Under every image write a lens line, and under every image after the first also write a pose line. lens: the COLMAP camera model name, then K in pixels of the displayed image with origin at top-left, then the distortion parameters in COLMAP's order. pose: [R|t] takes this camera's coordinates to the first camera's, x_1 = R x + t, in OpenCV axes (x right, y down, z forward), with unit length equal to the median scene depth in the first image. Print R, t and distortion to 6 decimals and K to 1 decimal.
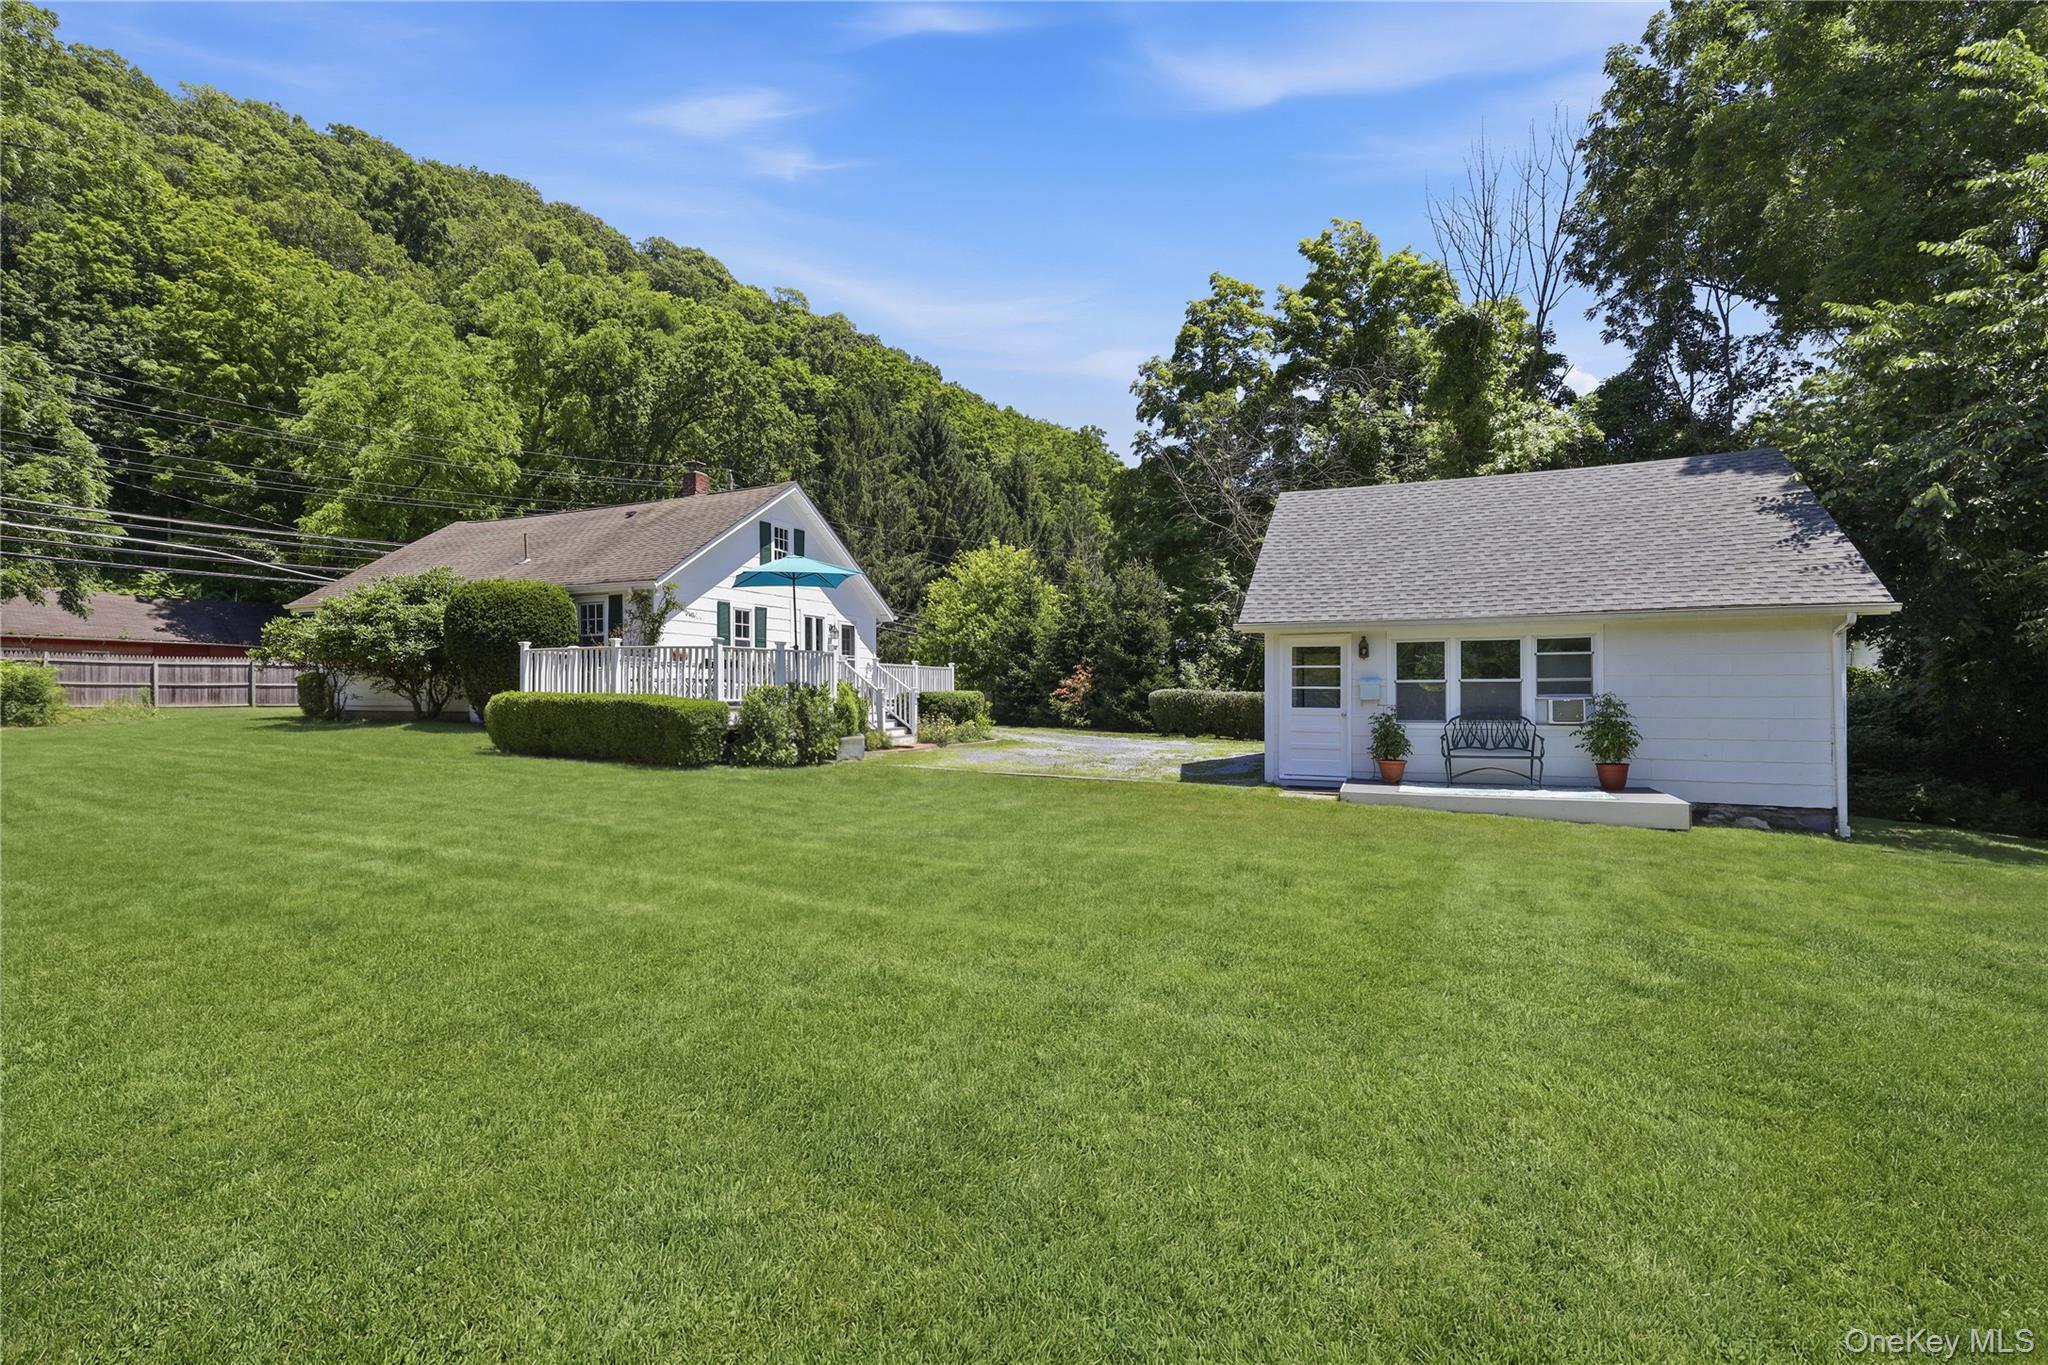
lens RADIAL K [[938.4, 0, 1023.0], [0, 938.4, 673.8], [0, 0, 1]] dist [0.007928, -0.000397]
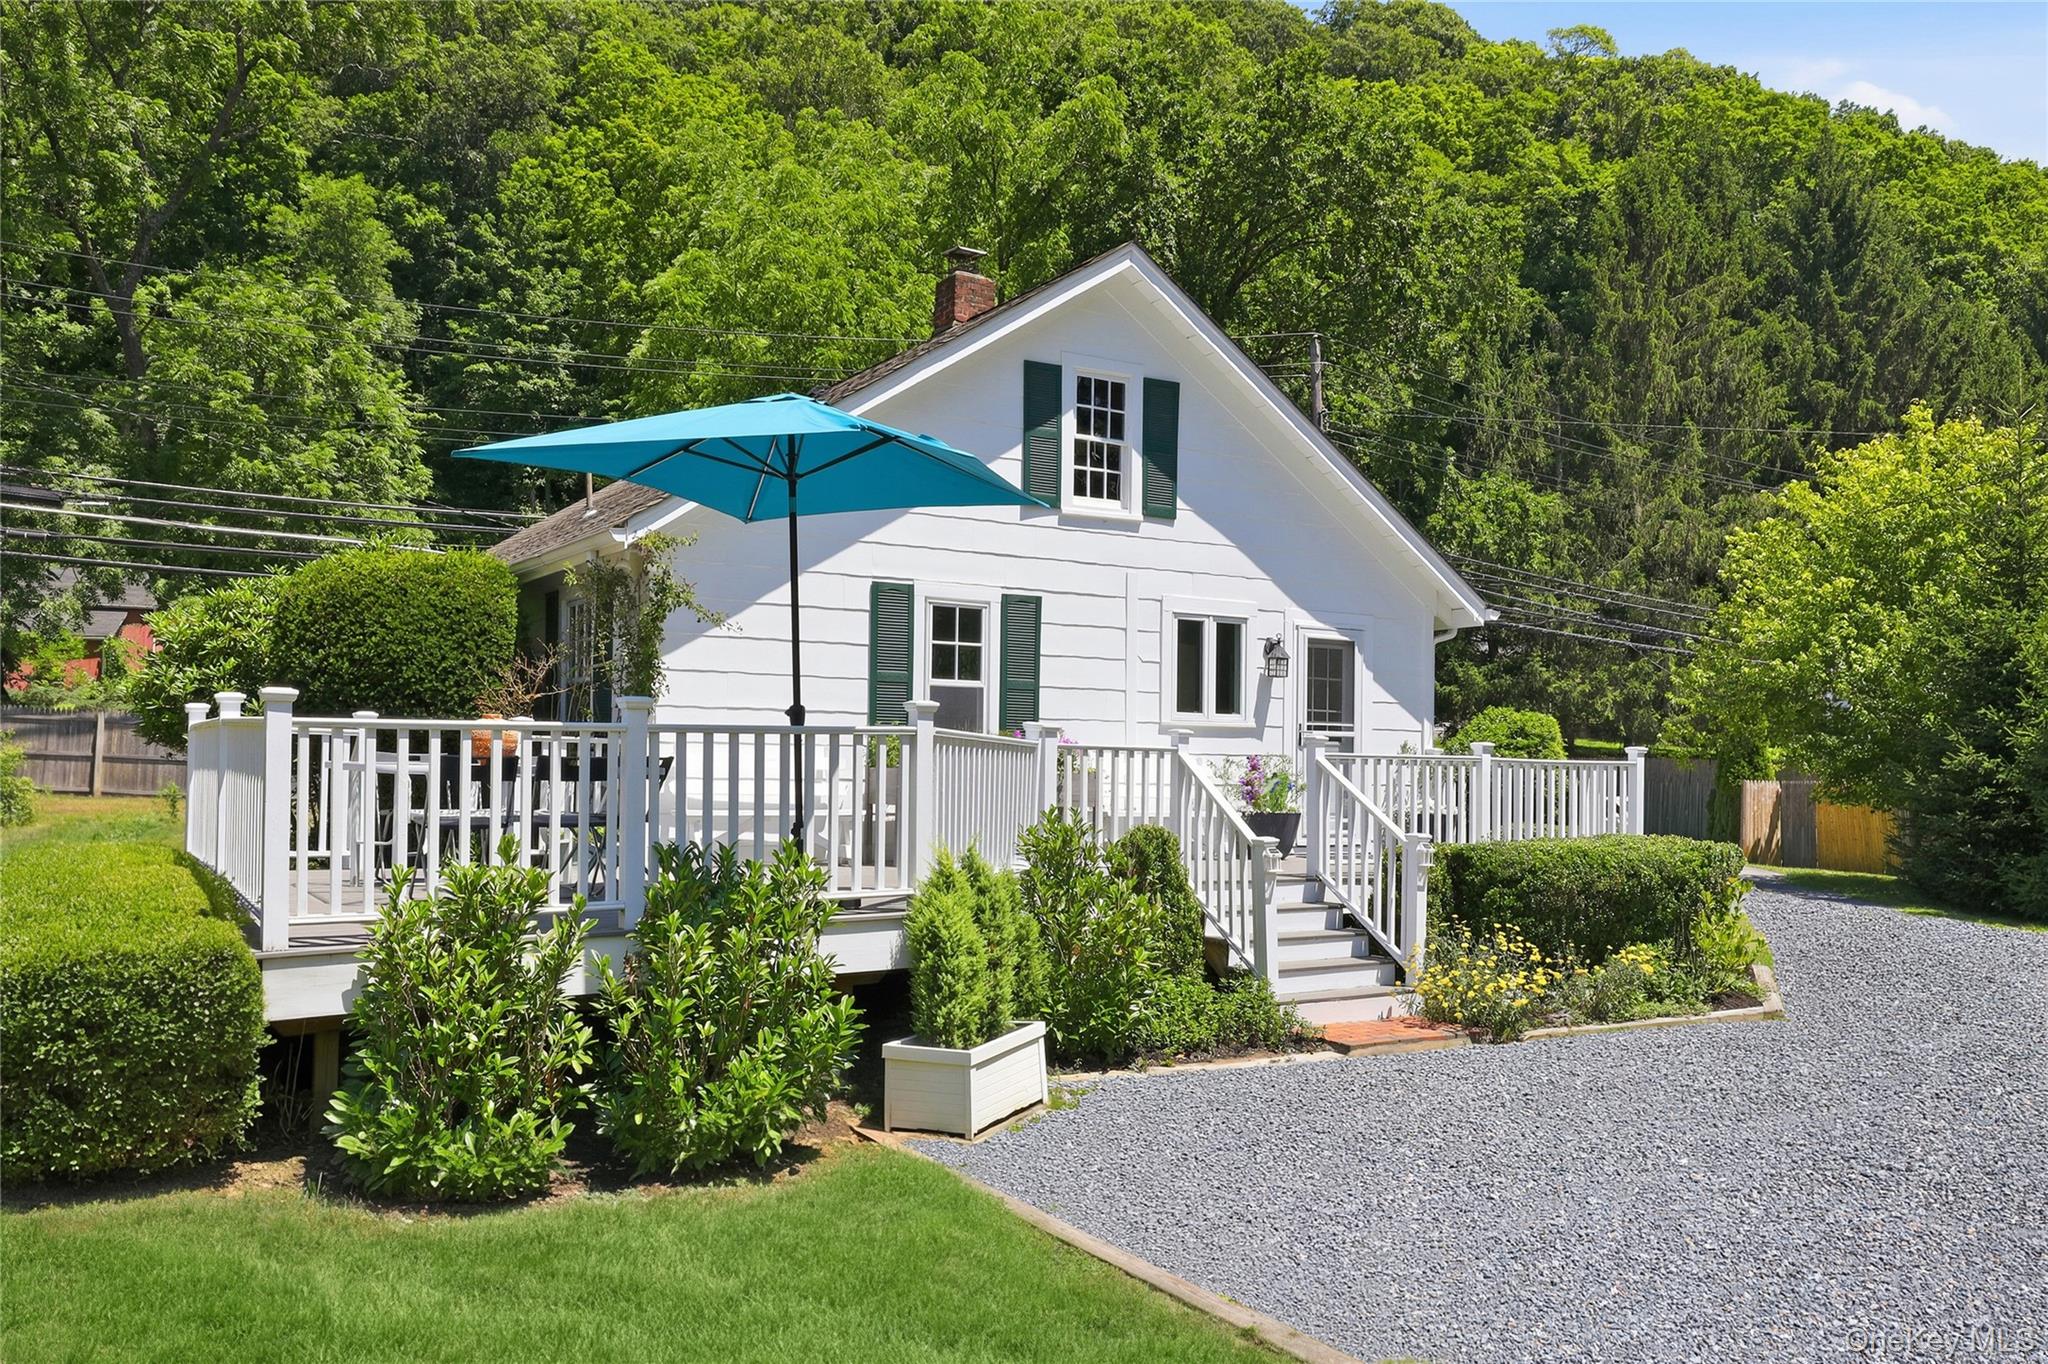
lens RADIAL K [[1617.6, 0, 1023.5], [0, 1617.6, 702.3], [0, 0, 1]] dist [0.015695, -0.003570]
pose [[0.825497, -0.006997, -0.564362, 0.023370], [-0.006924, 0.999722, -0.022523, -0.004016], [0.564363, 0.022501, 0.825220, 0.146946]]
